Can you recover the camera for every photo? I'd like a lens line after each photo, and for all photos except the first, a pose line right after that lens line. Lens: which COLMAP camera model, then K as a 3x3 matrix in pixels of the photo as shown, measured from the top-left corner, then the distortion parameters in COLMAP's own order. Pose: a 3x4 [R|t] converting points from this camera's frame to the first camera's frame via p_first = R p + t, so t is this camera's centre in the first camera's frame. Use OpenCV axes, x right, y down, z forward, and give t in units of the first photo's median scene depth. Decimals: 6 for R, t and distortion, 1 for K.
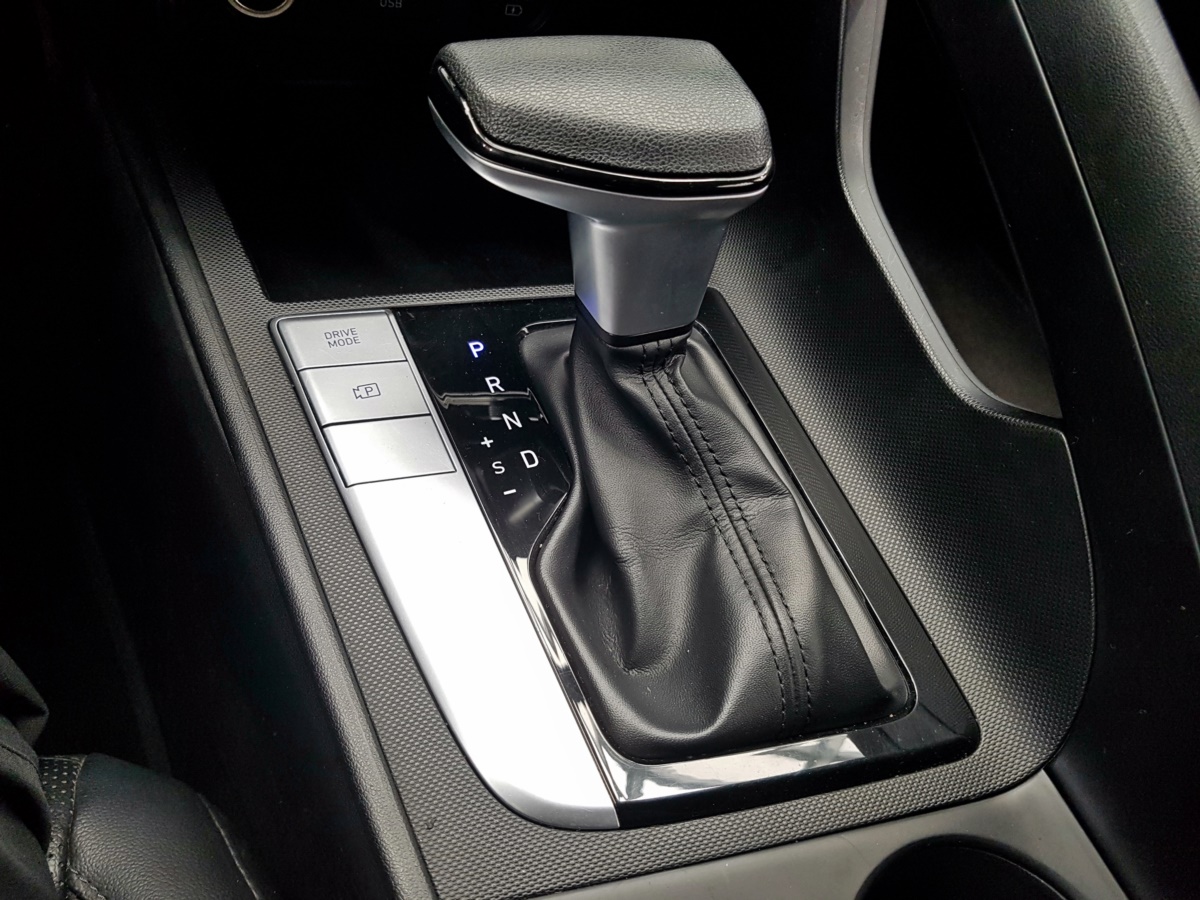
lens RADIAL K [[917.7, 0, 571.9], [0, 917.7, 449.1], [0, 0, 1]] dist [-0.050755, 0.046044]
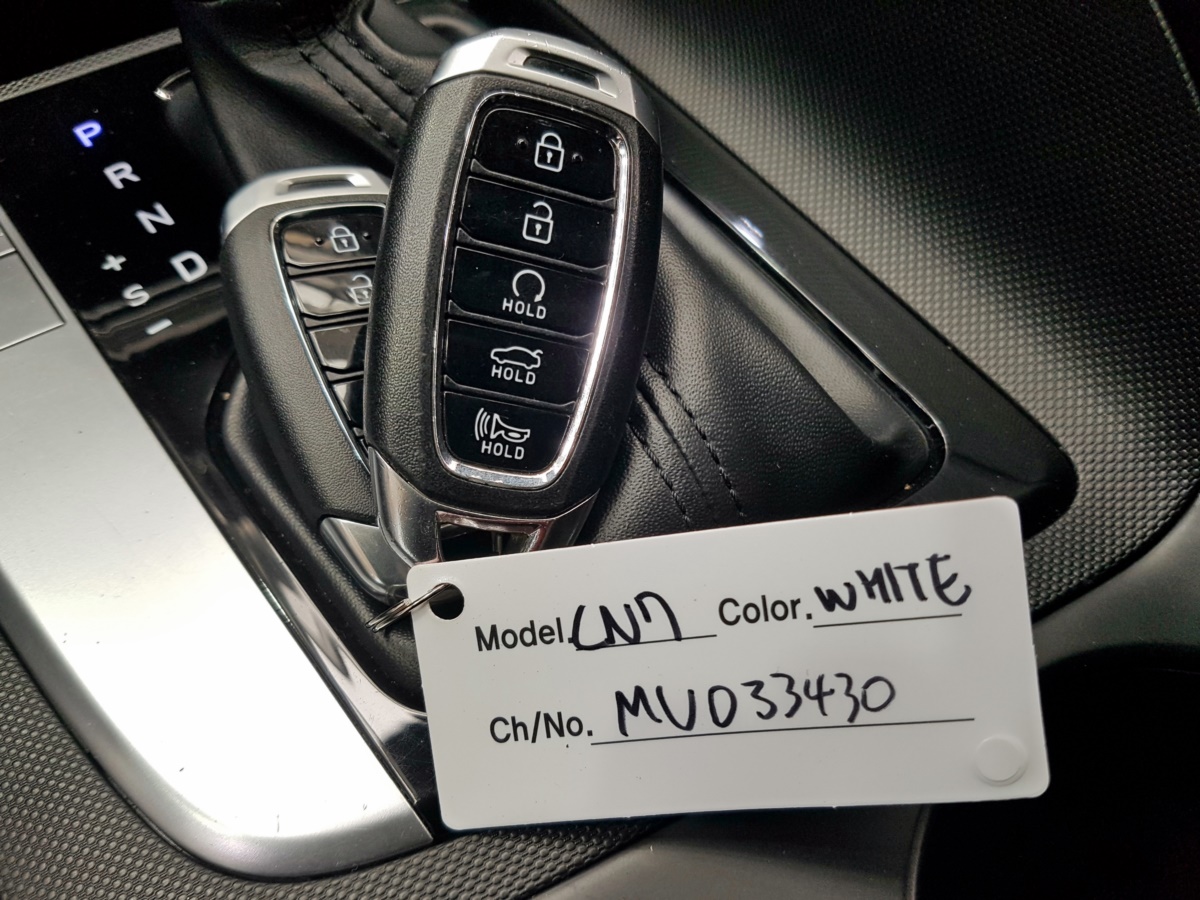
lens RADIAL K [[964.9, 0, 584.4], [0, 964.9, 454.9], [0, 0, 1]] dist [-0.029090, 0.013357]
pose [[0.948565, -0.311318, -0.057500, 0.197305], [0.315406, 0.944968, 0.086912, 0.155871], [0.027278, -0.100578, 0.994555, 0.400414]]
